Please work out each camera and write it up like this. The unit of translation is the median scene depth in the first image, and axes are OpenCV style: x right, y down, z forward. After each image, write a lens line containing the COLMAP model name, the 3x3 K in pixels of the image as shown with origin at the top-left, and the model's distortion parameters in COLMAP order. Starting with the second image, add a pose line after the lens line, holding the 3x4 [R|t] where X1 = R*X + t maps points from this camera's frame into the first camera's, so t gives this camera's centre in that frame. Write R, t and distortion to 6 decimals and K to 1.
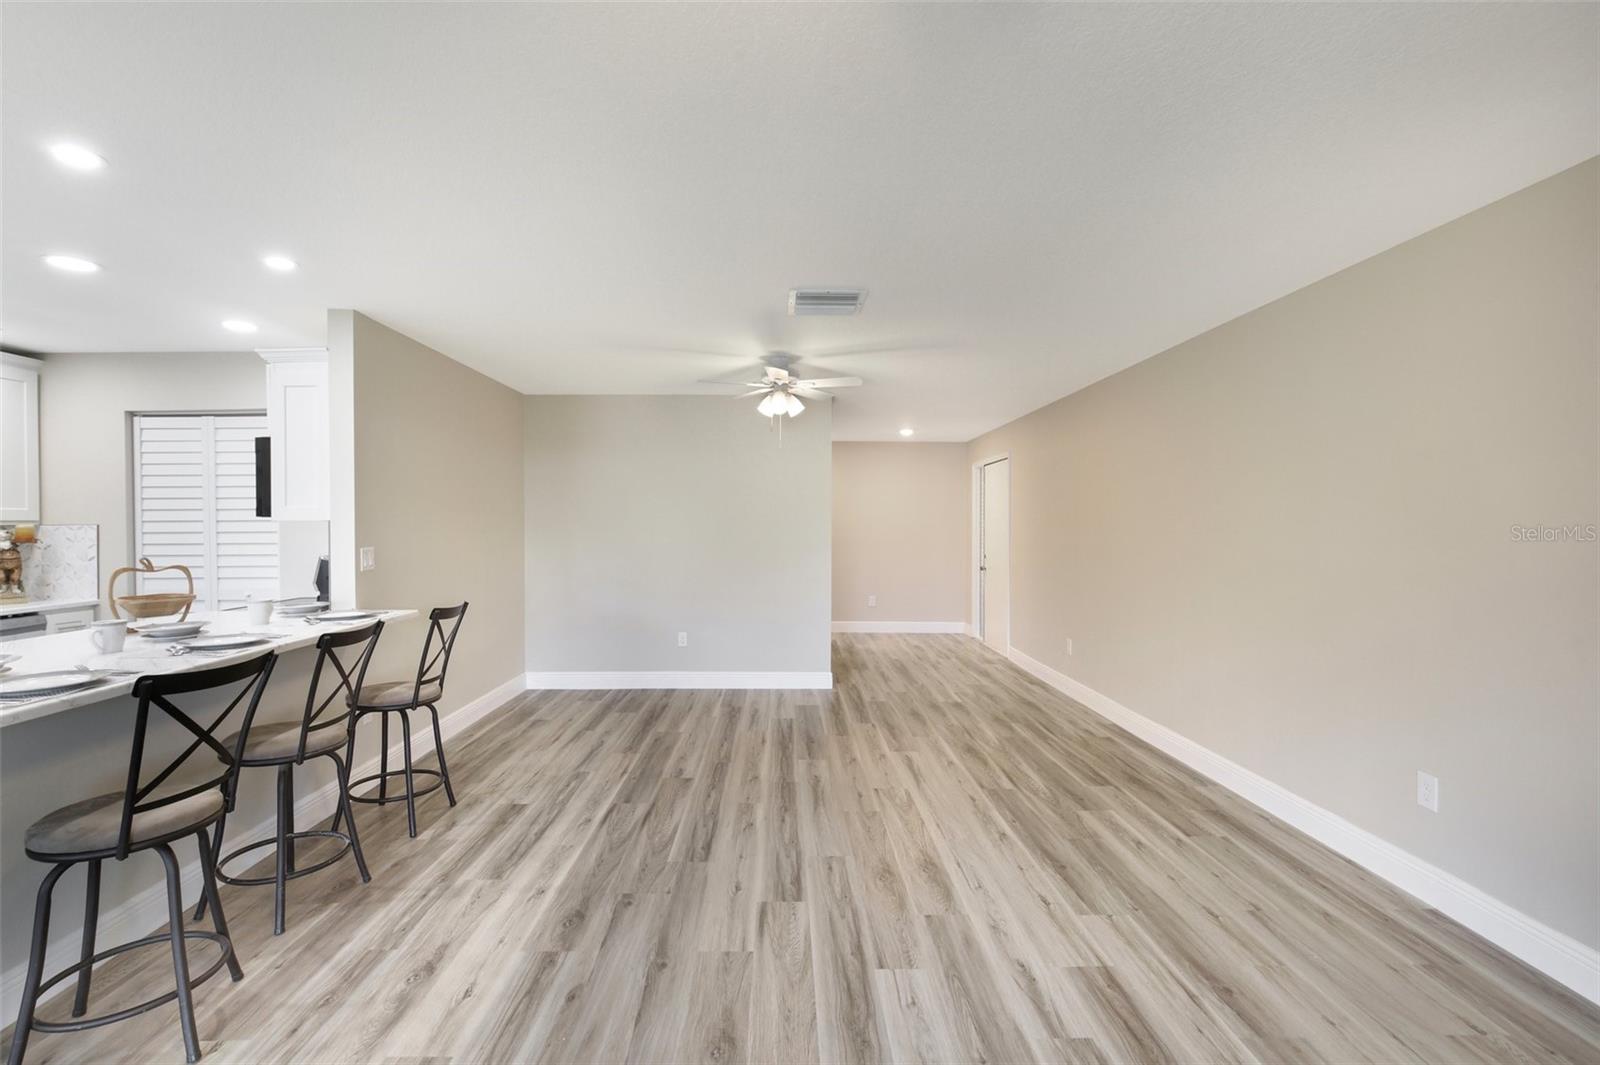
lens RADIAL K [[732.0, 0, 787.9], [0, 732.0, 534.5], [0, 0, 1]] dist [0.002065, 0.000034]
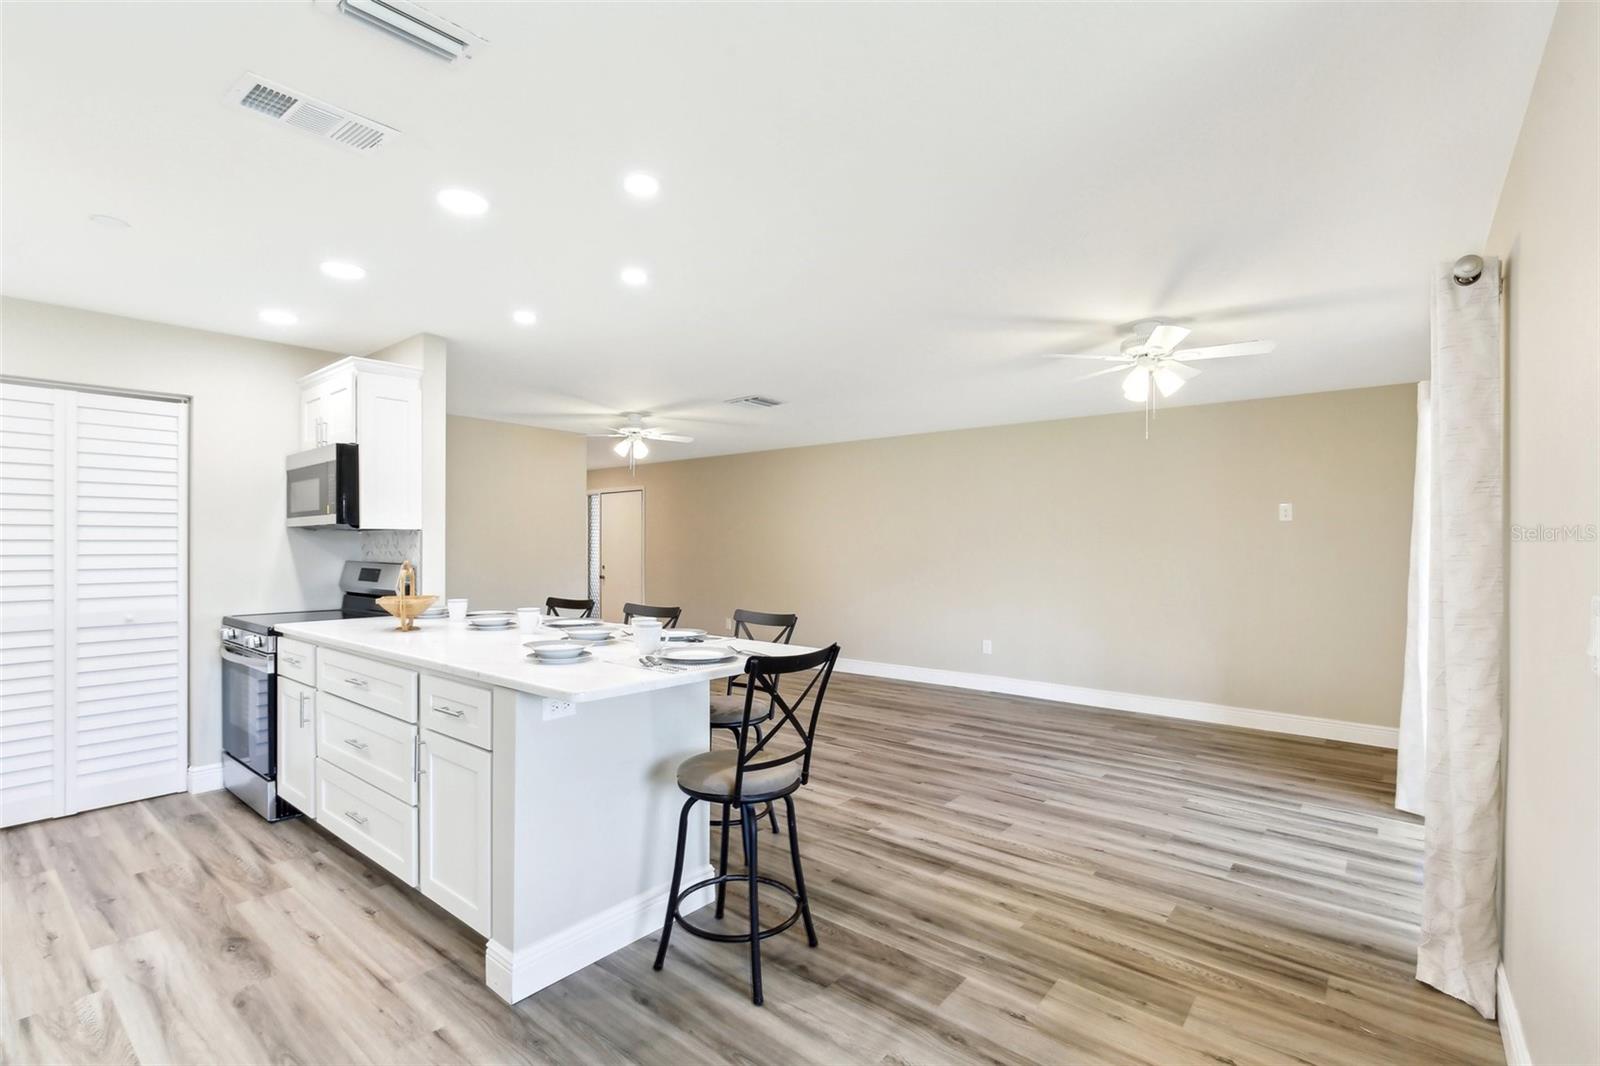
lens RADIAL K [[739.4, 0, 791.2], [0, 739.4, 549.3], [0, 0, 1]] dist [0.000163, 0.000508]
pose [[0.644199, 0.001629, 0.764857, -1.119253], [0.005139, 0.999966, -0.006458, 0.019330], [-0.764841, 0.008091, 0.644168, -0.099814]]
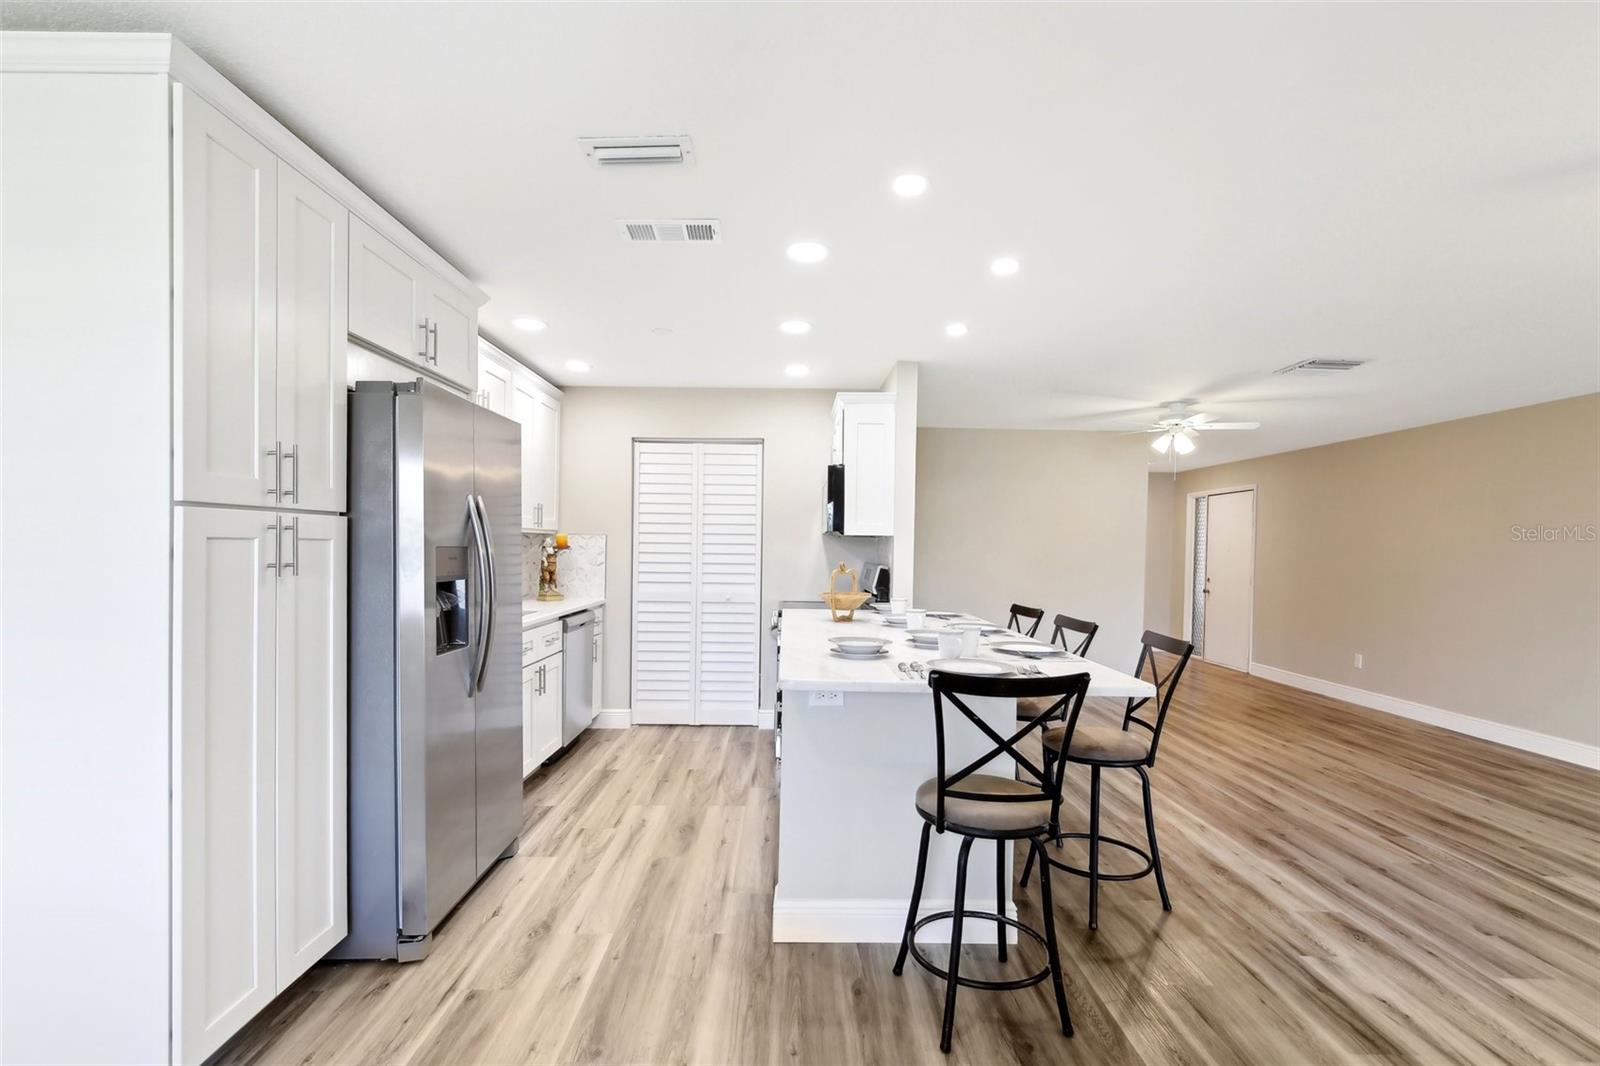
lens RADIAL K [[753.7, 0, 794.7], [0, 753.7, 565.1], [0, 0, 1]] dist [-0.012830, 0.010252]
pose [[0.999756, 0.020807, 0.007352, -0.809040], [-0.020880, 0.999733, 0.009917, 0.020377], [-0.007143, -0.010068, 0.999924, -0.238422]]
